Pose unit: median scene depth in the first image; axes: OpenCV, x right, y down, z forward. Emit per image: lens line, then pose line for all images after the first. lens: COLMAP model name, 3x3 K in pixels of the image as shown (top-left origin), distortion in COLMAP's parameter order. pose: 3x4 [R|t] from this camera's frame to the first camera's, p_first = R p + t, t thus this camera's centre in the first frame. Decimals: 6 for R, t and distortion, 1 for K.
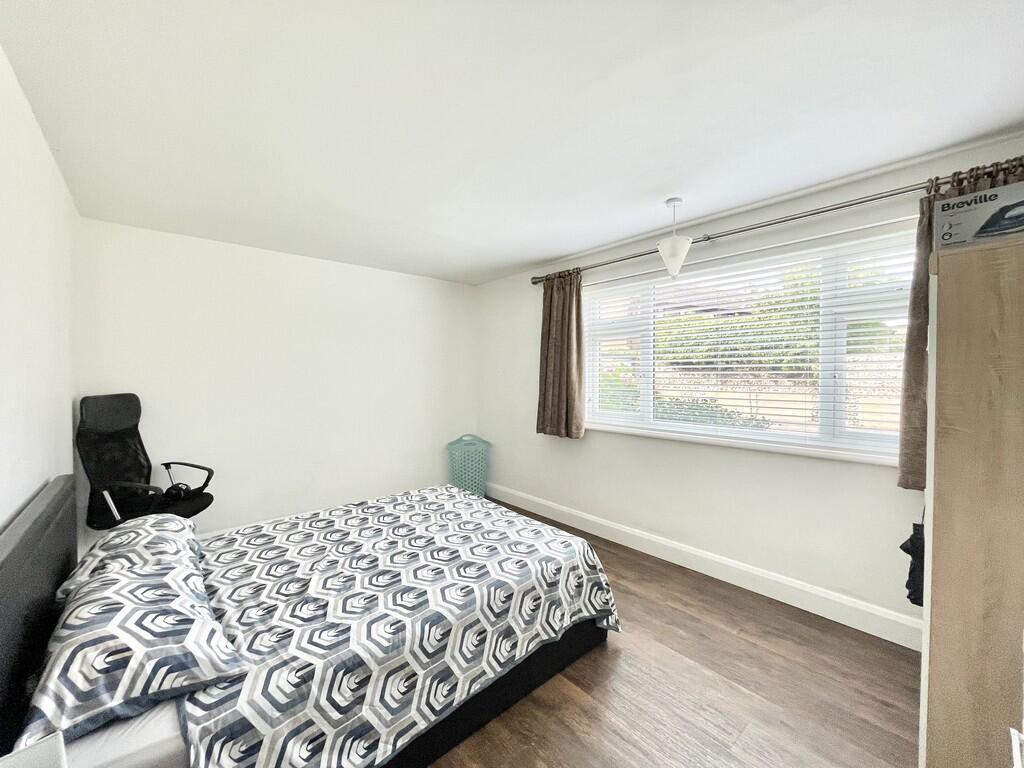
lens RADIAL K [[409.5, 0, 512.0], [0, 409.5, 384.0], [0, 0, 1]] dist [-0.001181, -0.000022]
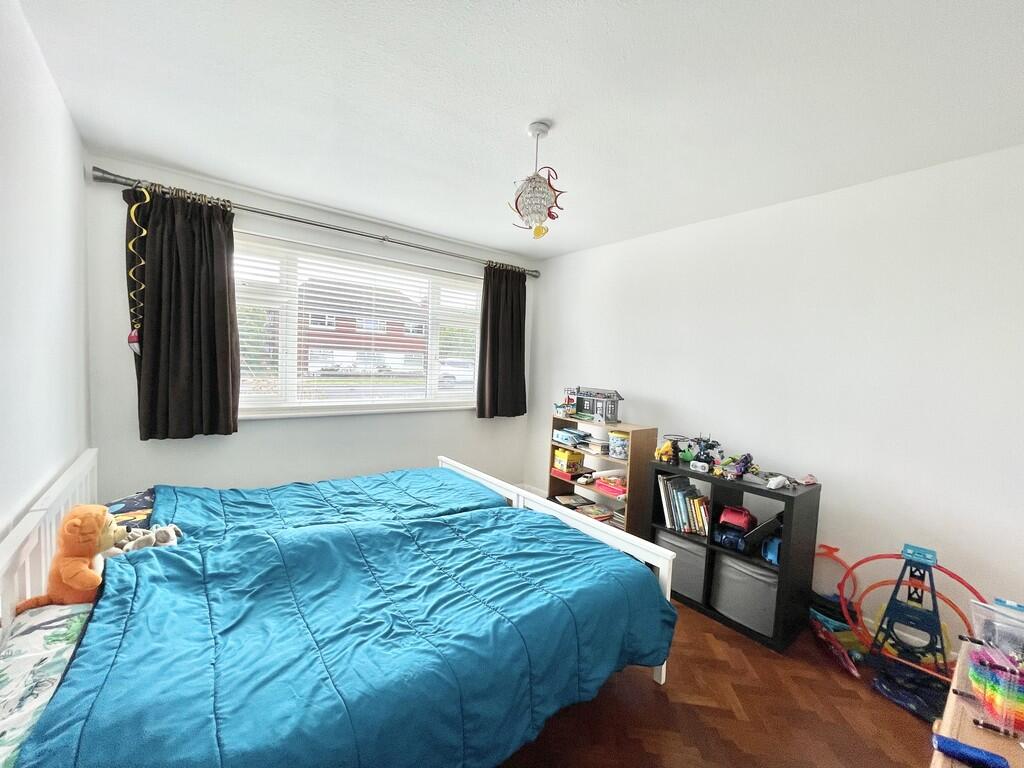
lens RADIAL K [[409.5, 0, 512.0], [0, 409.5, 384.0], [0, 0, 1]] dist [-0.001181, -0.000022]
pose [[0.050323, -0.045433, 0.997699, -0.568689], [-0.016244, 0.998795, 0.046302, 0.000725], [-0.998601, -0.018537, 0.049525, 0.457965]]
